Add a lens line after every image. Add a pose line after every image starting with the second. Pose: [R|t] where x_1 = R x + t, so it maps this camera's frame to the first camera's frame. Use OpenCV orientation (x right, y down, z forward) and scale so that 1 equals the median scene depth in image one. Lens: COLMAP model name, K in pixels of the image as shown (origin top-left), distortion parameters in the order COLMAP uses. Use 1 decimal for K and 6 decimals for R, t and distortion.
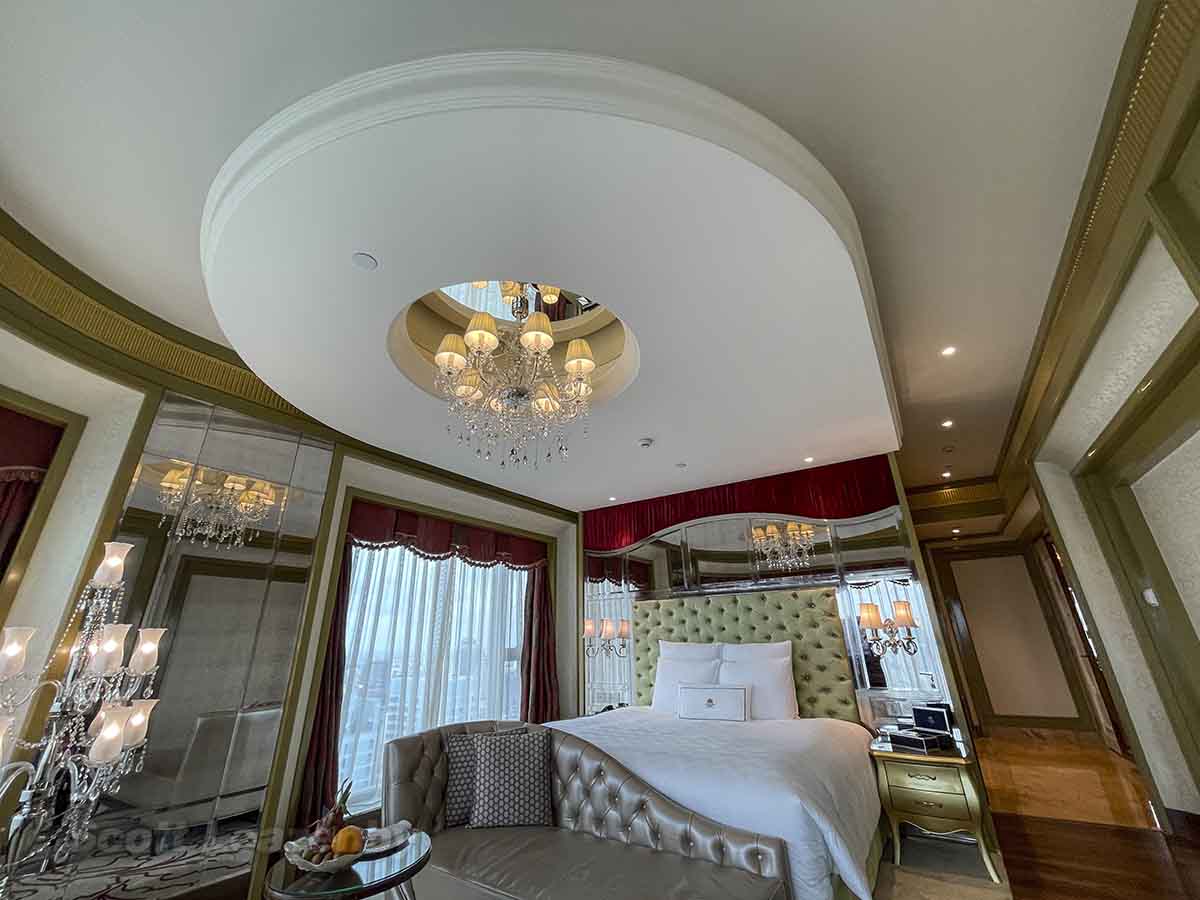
lens RADIAL K [[483.9, 0, 599.2], [0, 483.9, 446.9], [0, 0, 1]] dist [0.000222, -0.000055]
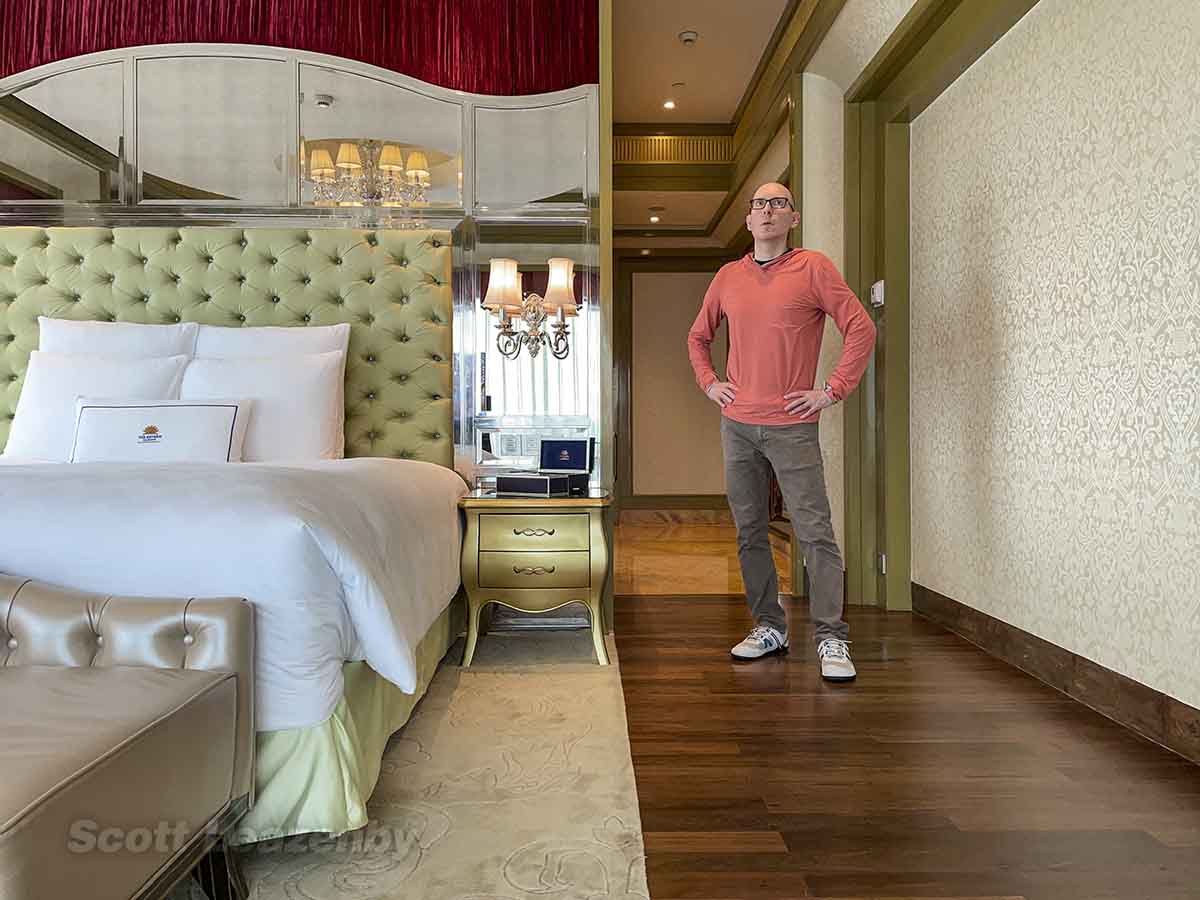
lens RADIAL K [[923.6, 0, 603.6], [0, 923.6, 441.7], [0, 0, 1]] dist [0.022781, -0.016958]
pose [[0.820151, 0.012413, 0.572012, 0.081481], [-0.228630, 0.923584, 0.307768, 0.176463], [-0.524481, -0.383195, 0.760316, 0.126713]]
